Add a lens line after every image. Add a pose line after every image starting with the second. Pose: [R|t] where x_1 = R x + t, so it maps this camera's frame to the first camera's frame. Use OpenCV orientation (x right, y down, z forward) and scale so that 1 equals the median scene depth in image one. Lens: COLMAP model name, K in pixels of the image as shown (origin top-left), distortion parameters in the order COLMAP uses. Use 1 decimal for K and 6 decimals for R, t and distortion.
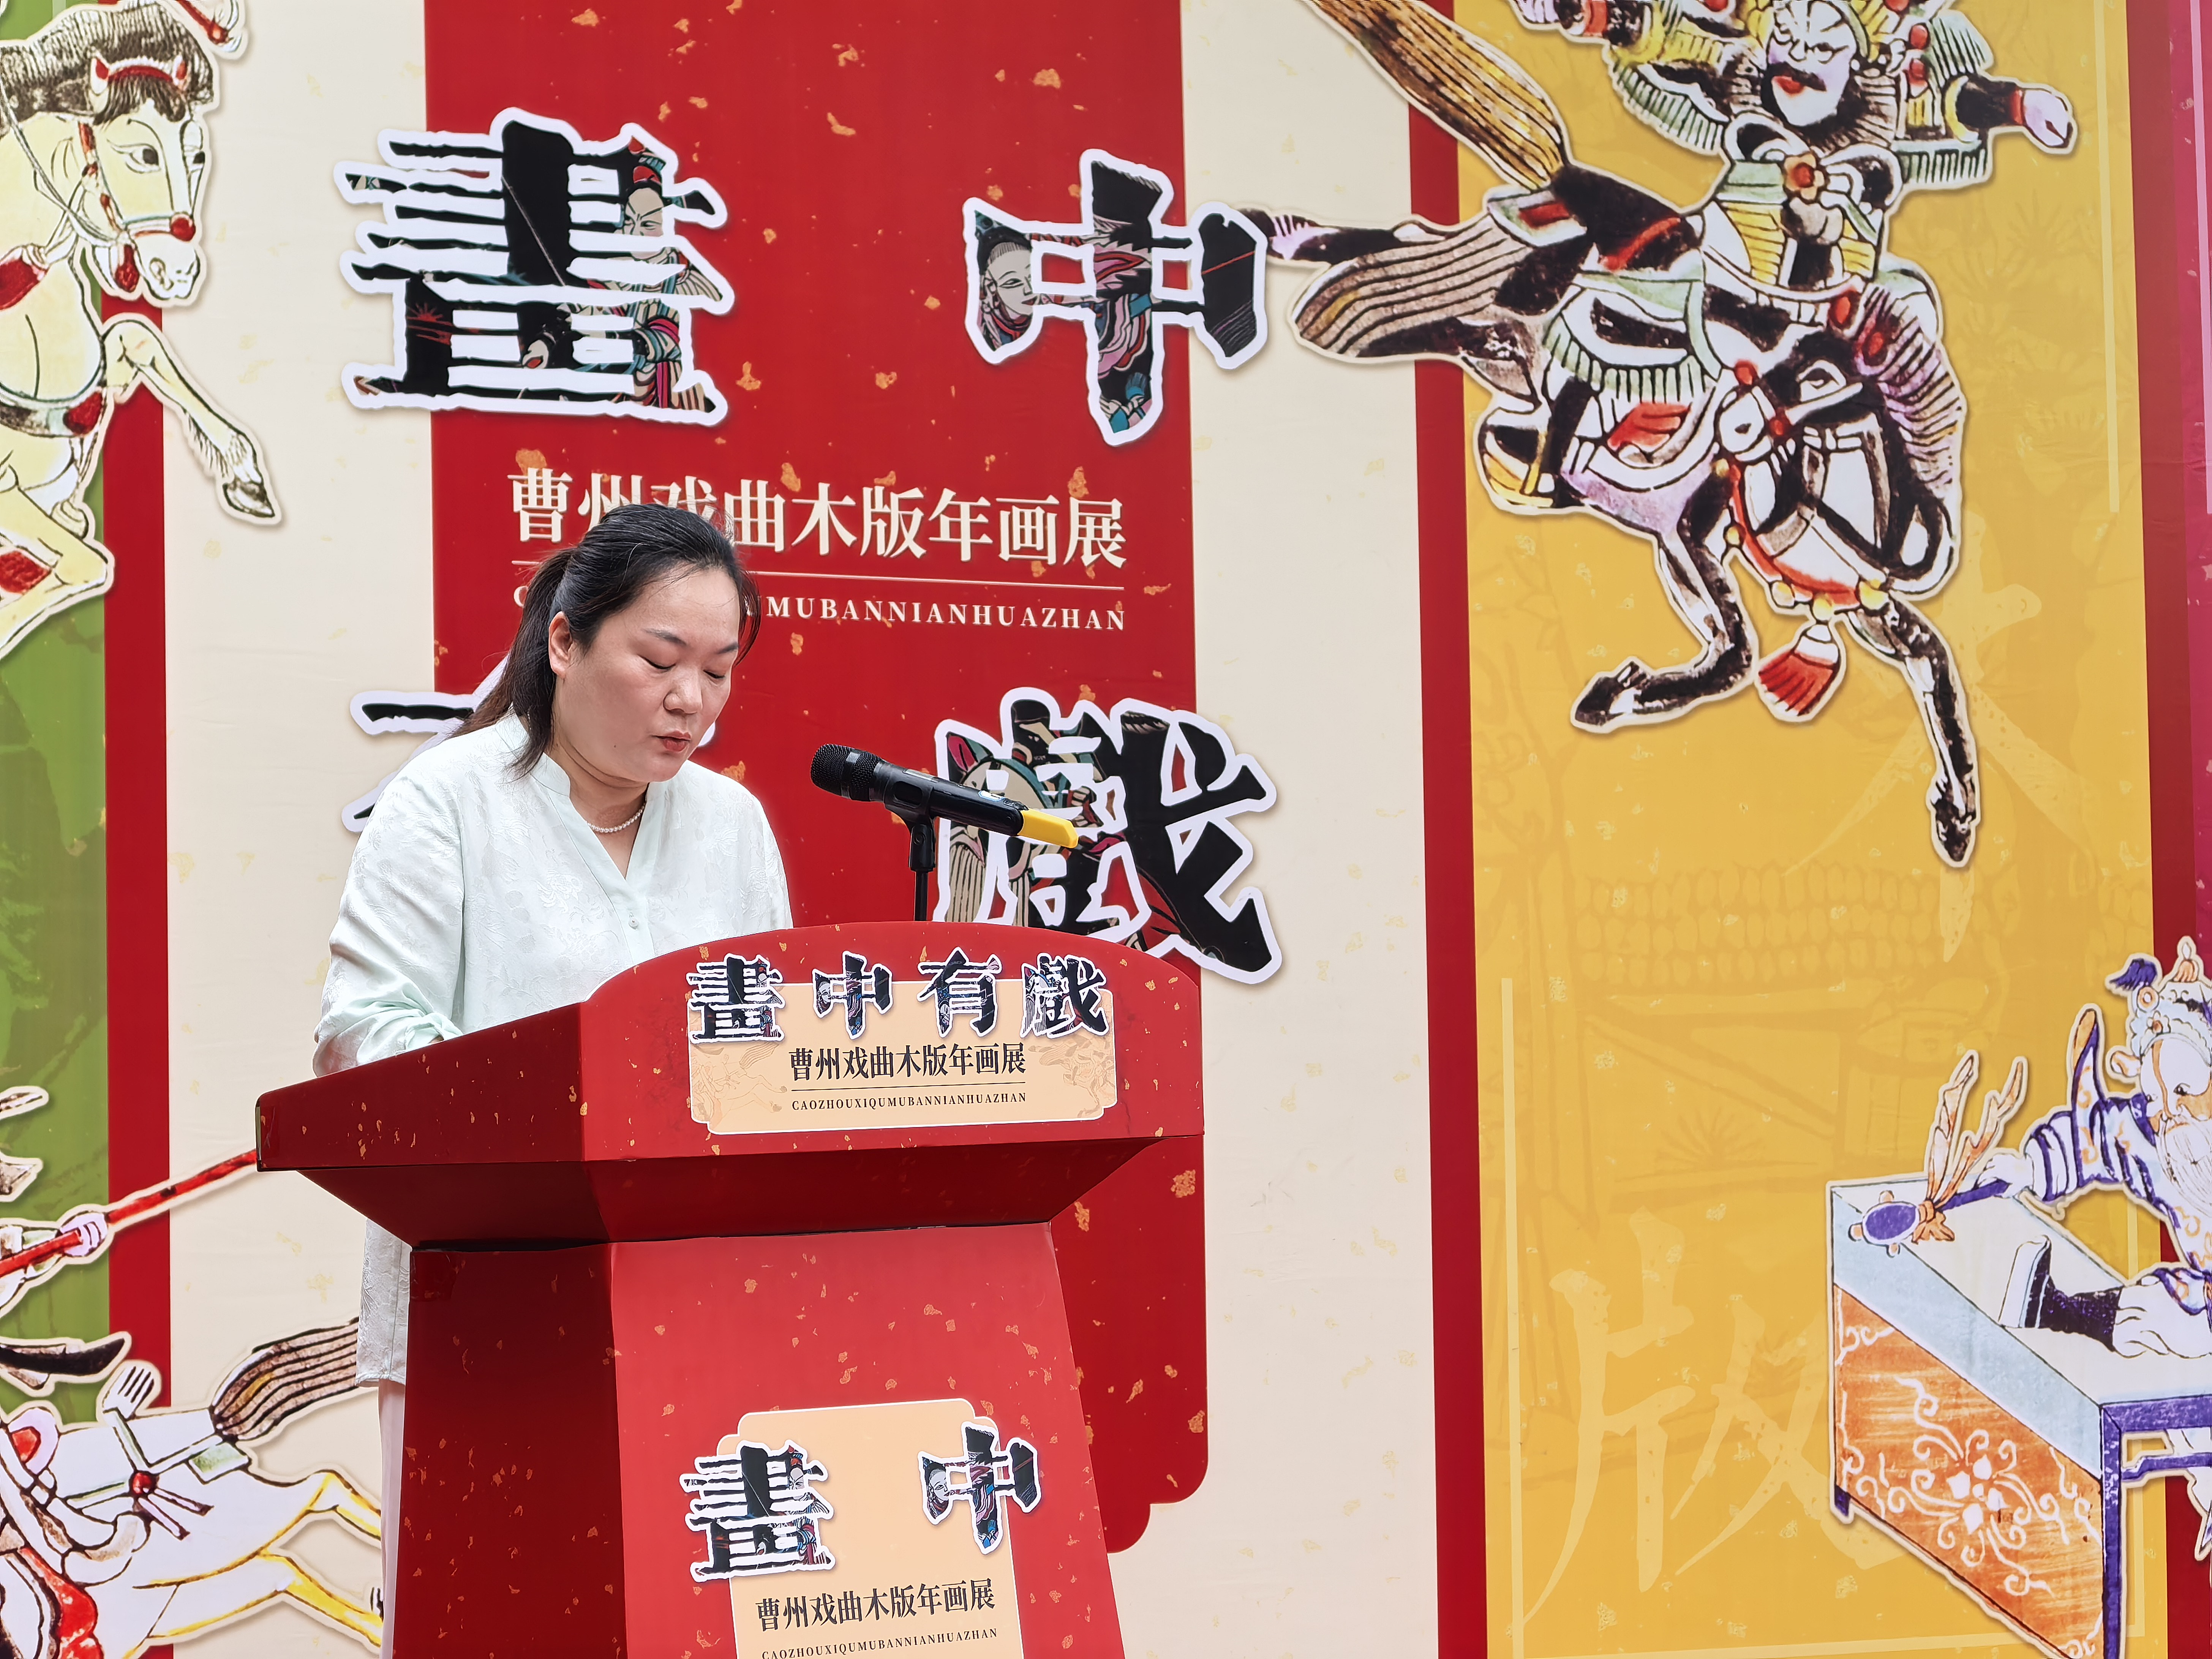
lens RADIAL K [[5969.0, 0, 1106.0], [0, 5969.0, 829.5], [0, 0, 1]] dist [0.070818, -2.241928]
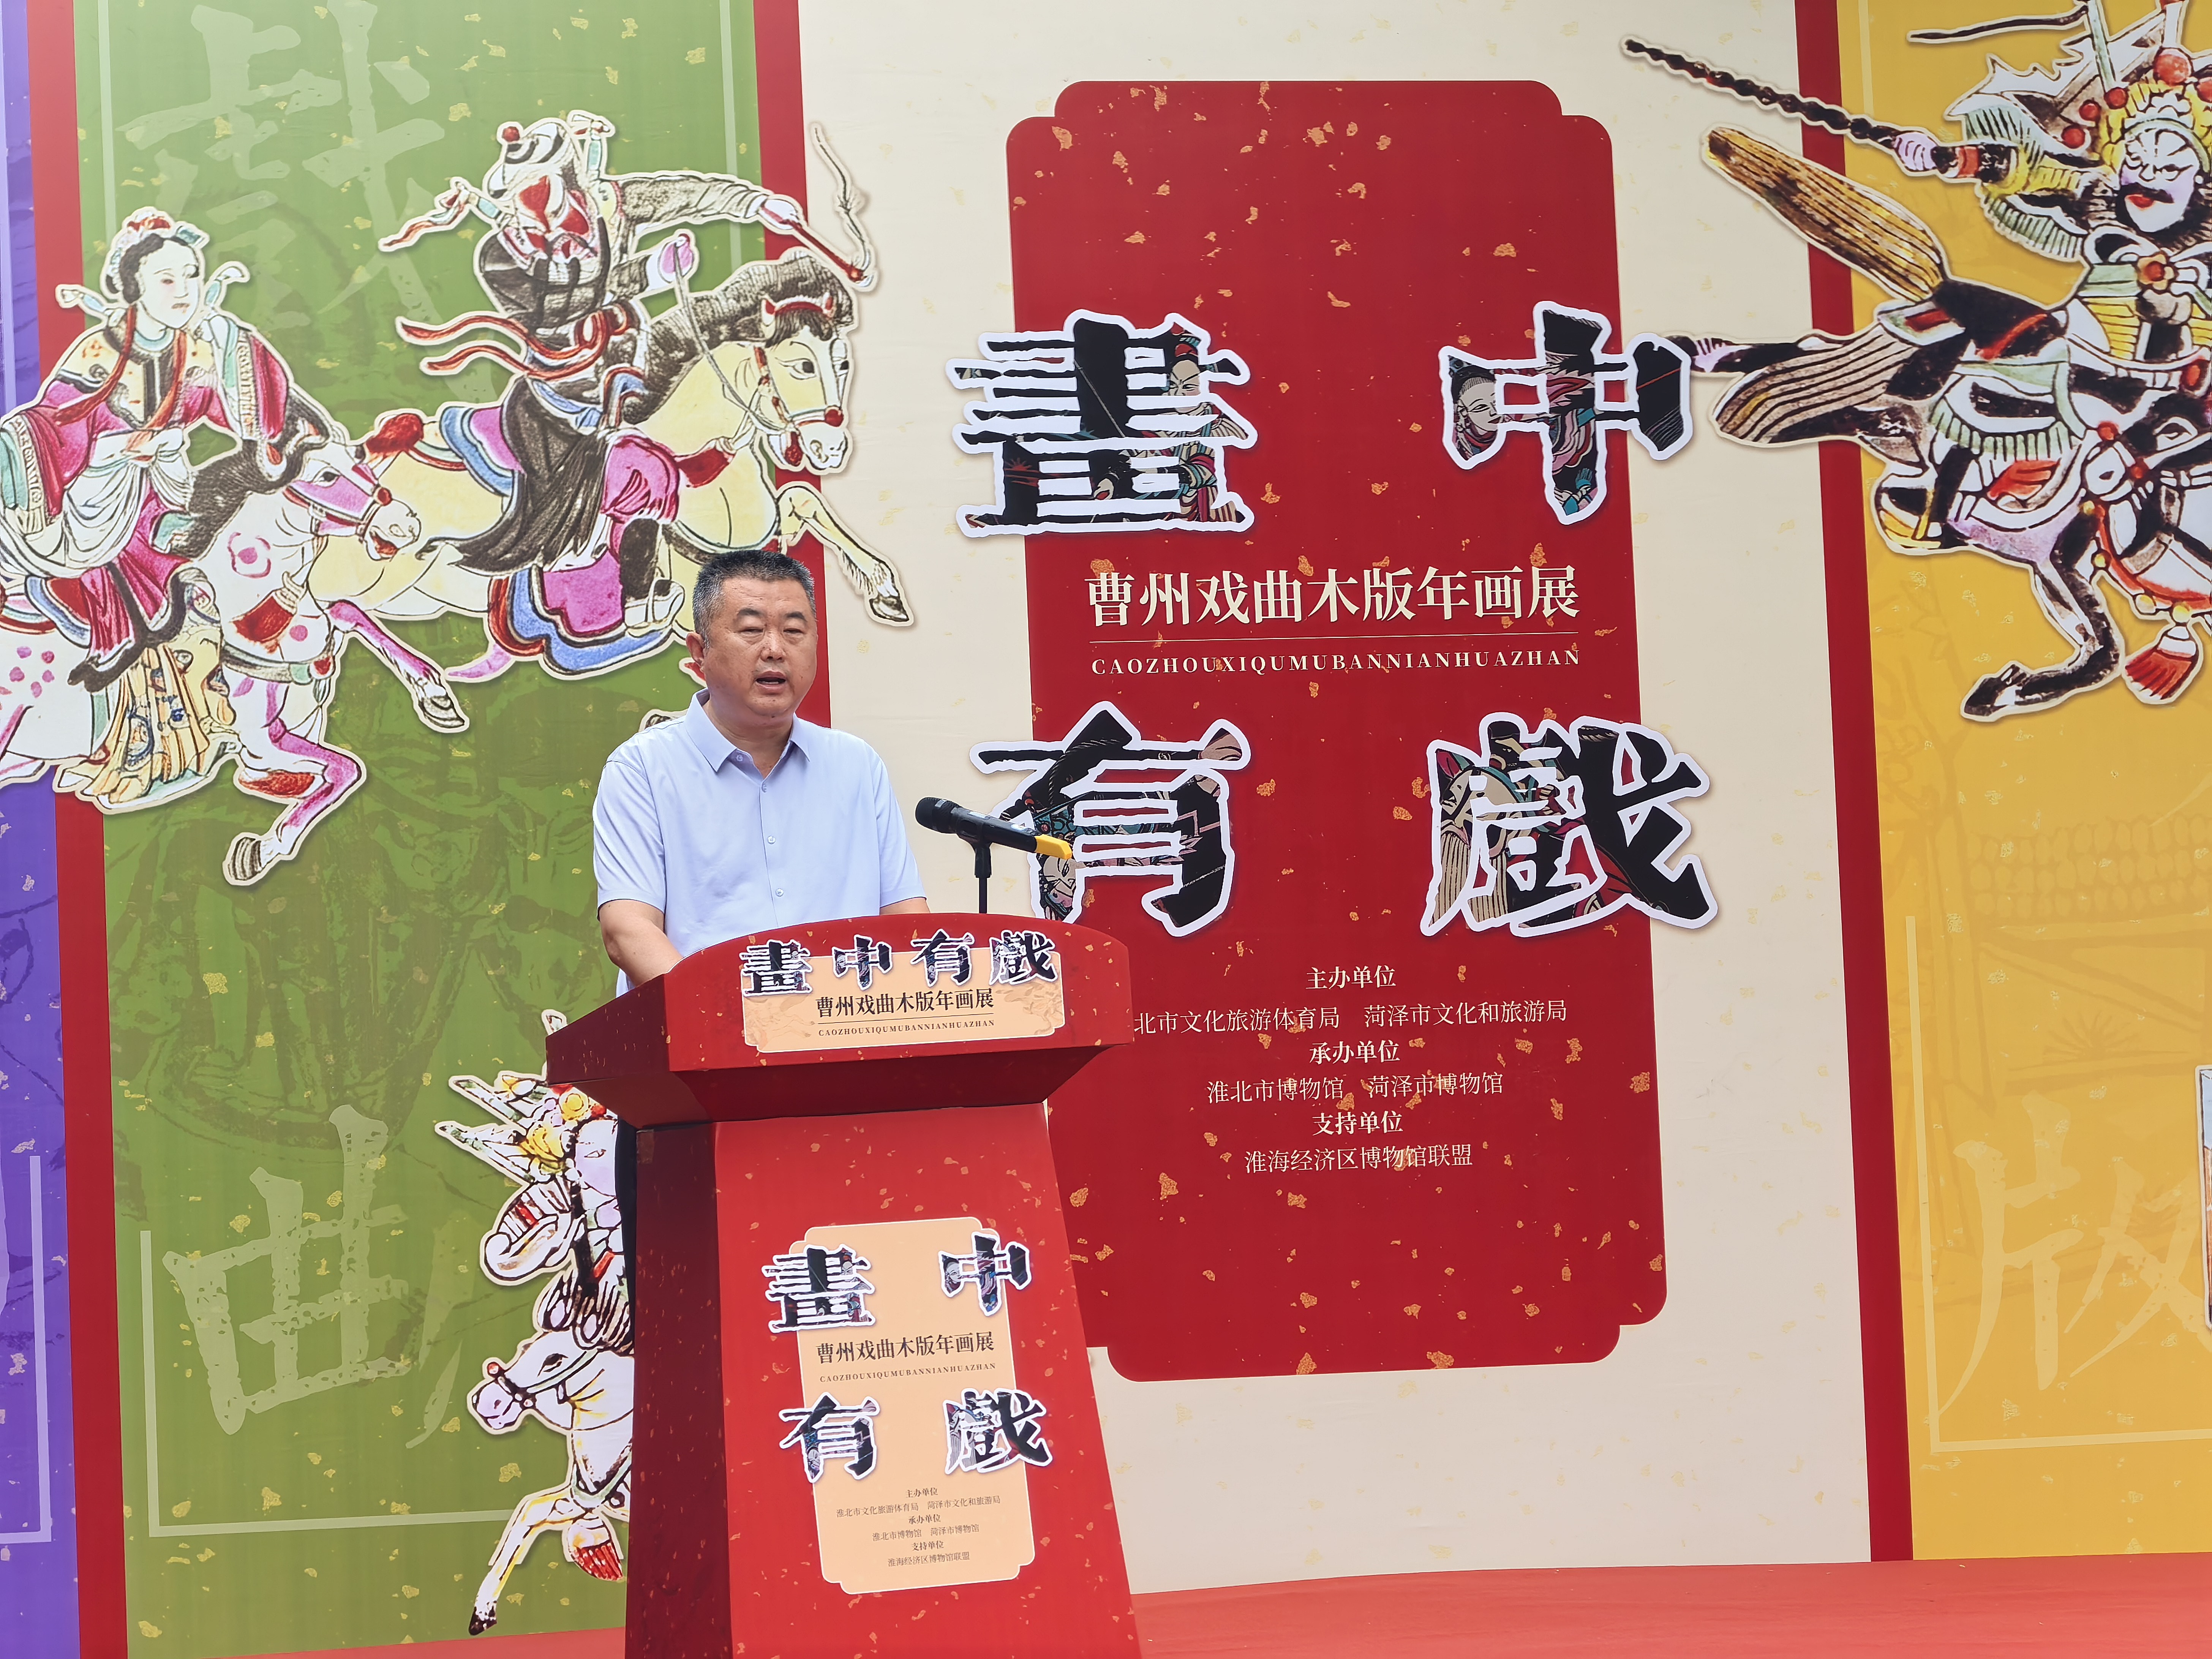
lens RADIAL K [[5969.0, 0, 1106.0], [0, 5969.0, 829.5], [0, 0, 1]] dist [0.070818, -2.241928]
pose [[0.956180, -0.041988, -0.289754, 0.285711], [0.044724, 0.998995, 0.002825, -0.005370], [0.289344, -0.015661, 0.957097, -0.295631]]
